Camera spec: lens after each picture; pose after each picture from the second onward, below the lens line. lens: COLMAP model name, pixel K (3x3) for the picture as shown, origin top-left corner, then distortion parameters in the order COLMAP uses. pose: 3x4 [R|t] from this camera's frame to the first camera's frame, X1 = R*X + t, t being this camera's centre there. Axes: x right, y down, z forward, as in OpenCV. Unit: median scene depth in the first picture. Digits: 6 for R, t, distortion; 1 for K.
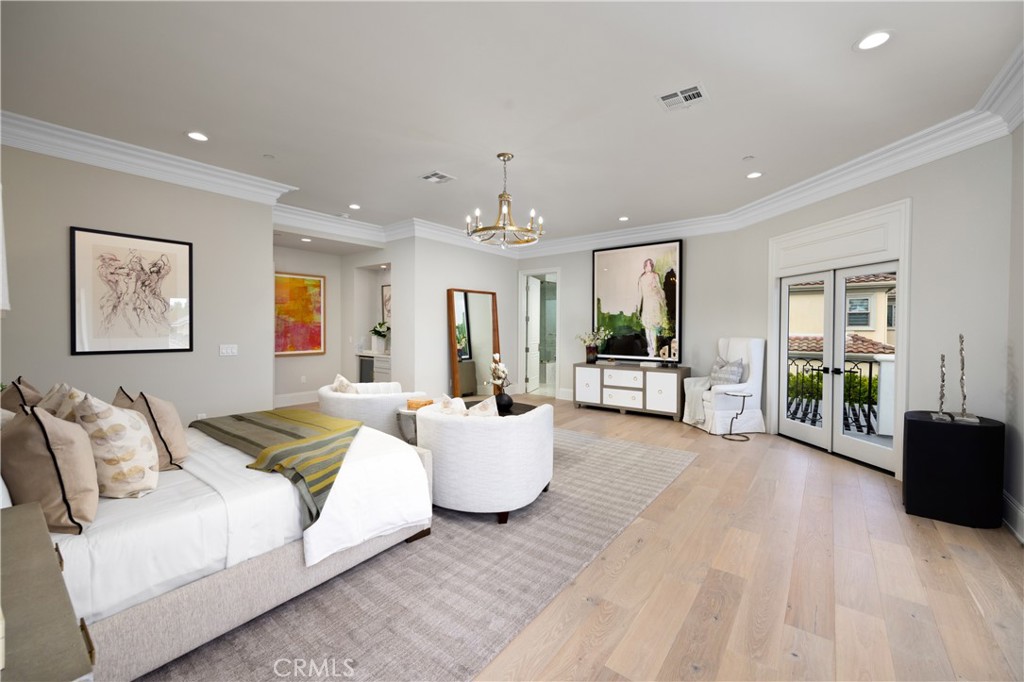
lens RADIAL K [[410.9, 0, 516.2], [0, 410.9, 325.0], [0, 0, 1]] dist [-0.001740, -0.000219]
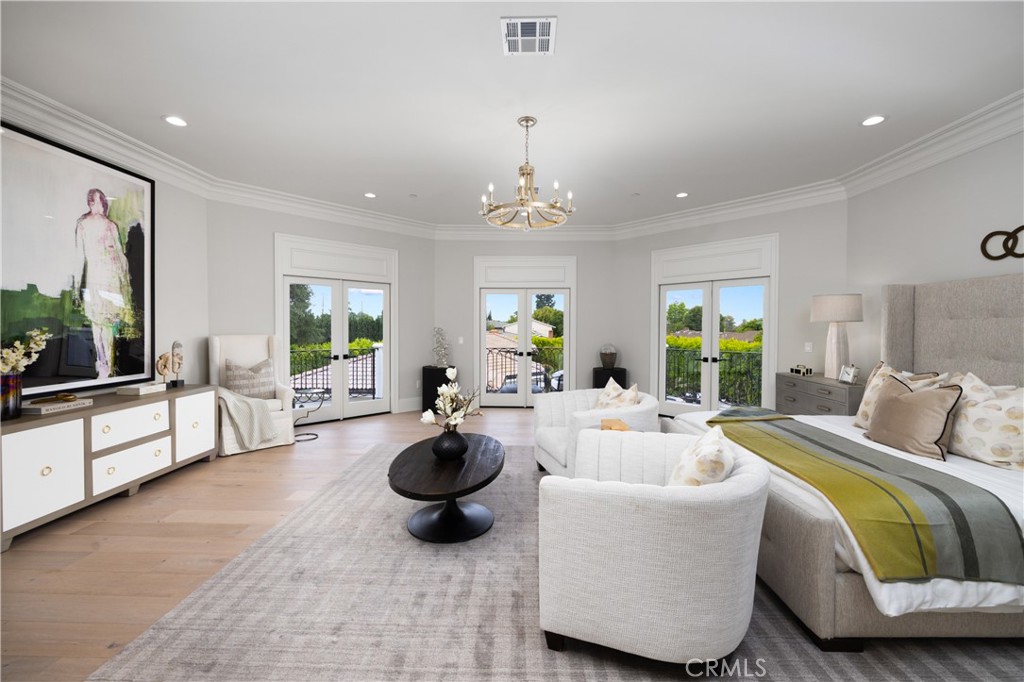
lens RADIAL K [[410.9, 0, 516.2], [0, 410.9, 325.0], [0, 0, 1]] dist [-0.001740, -0.000219]
pose [[-0.586418, -0.001277, 0.810008, -0.410174], [-0.004624, 0.999988, -0.001771, 0.007928], [-0.809996, -0.004784, -0.586417, 0.894383]]
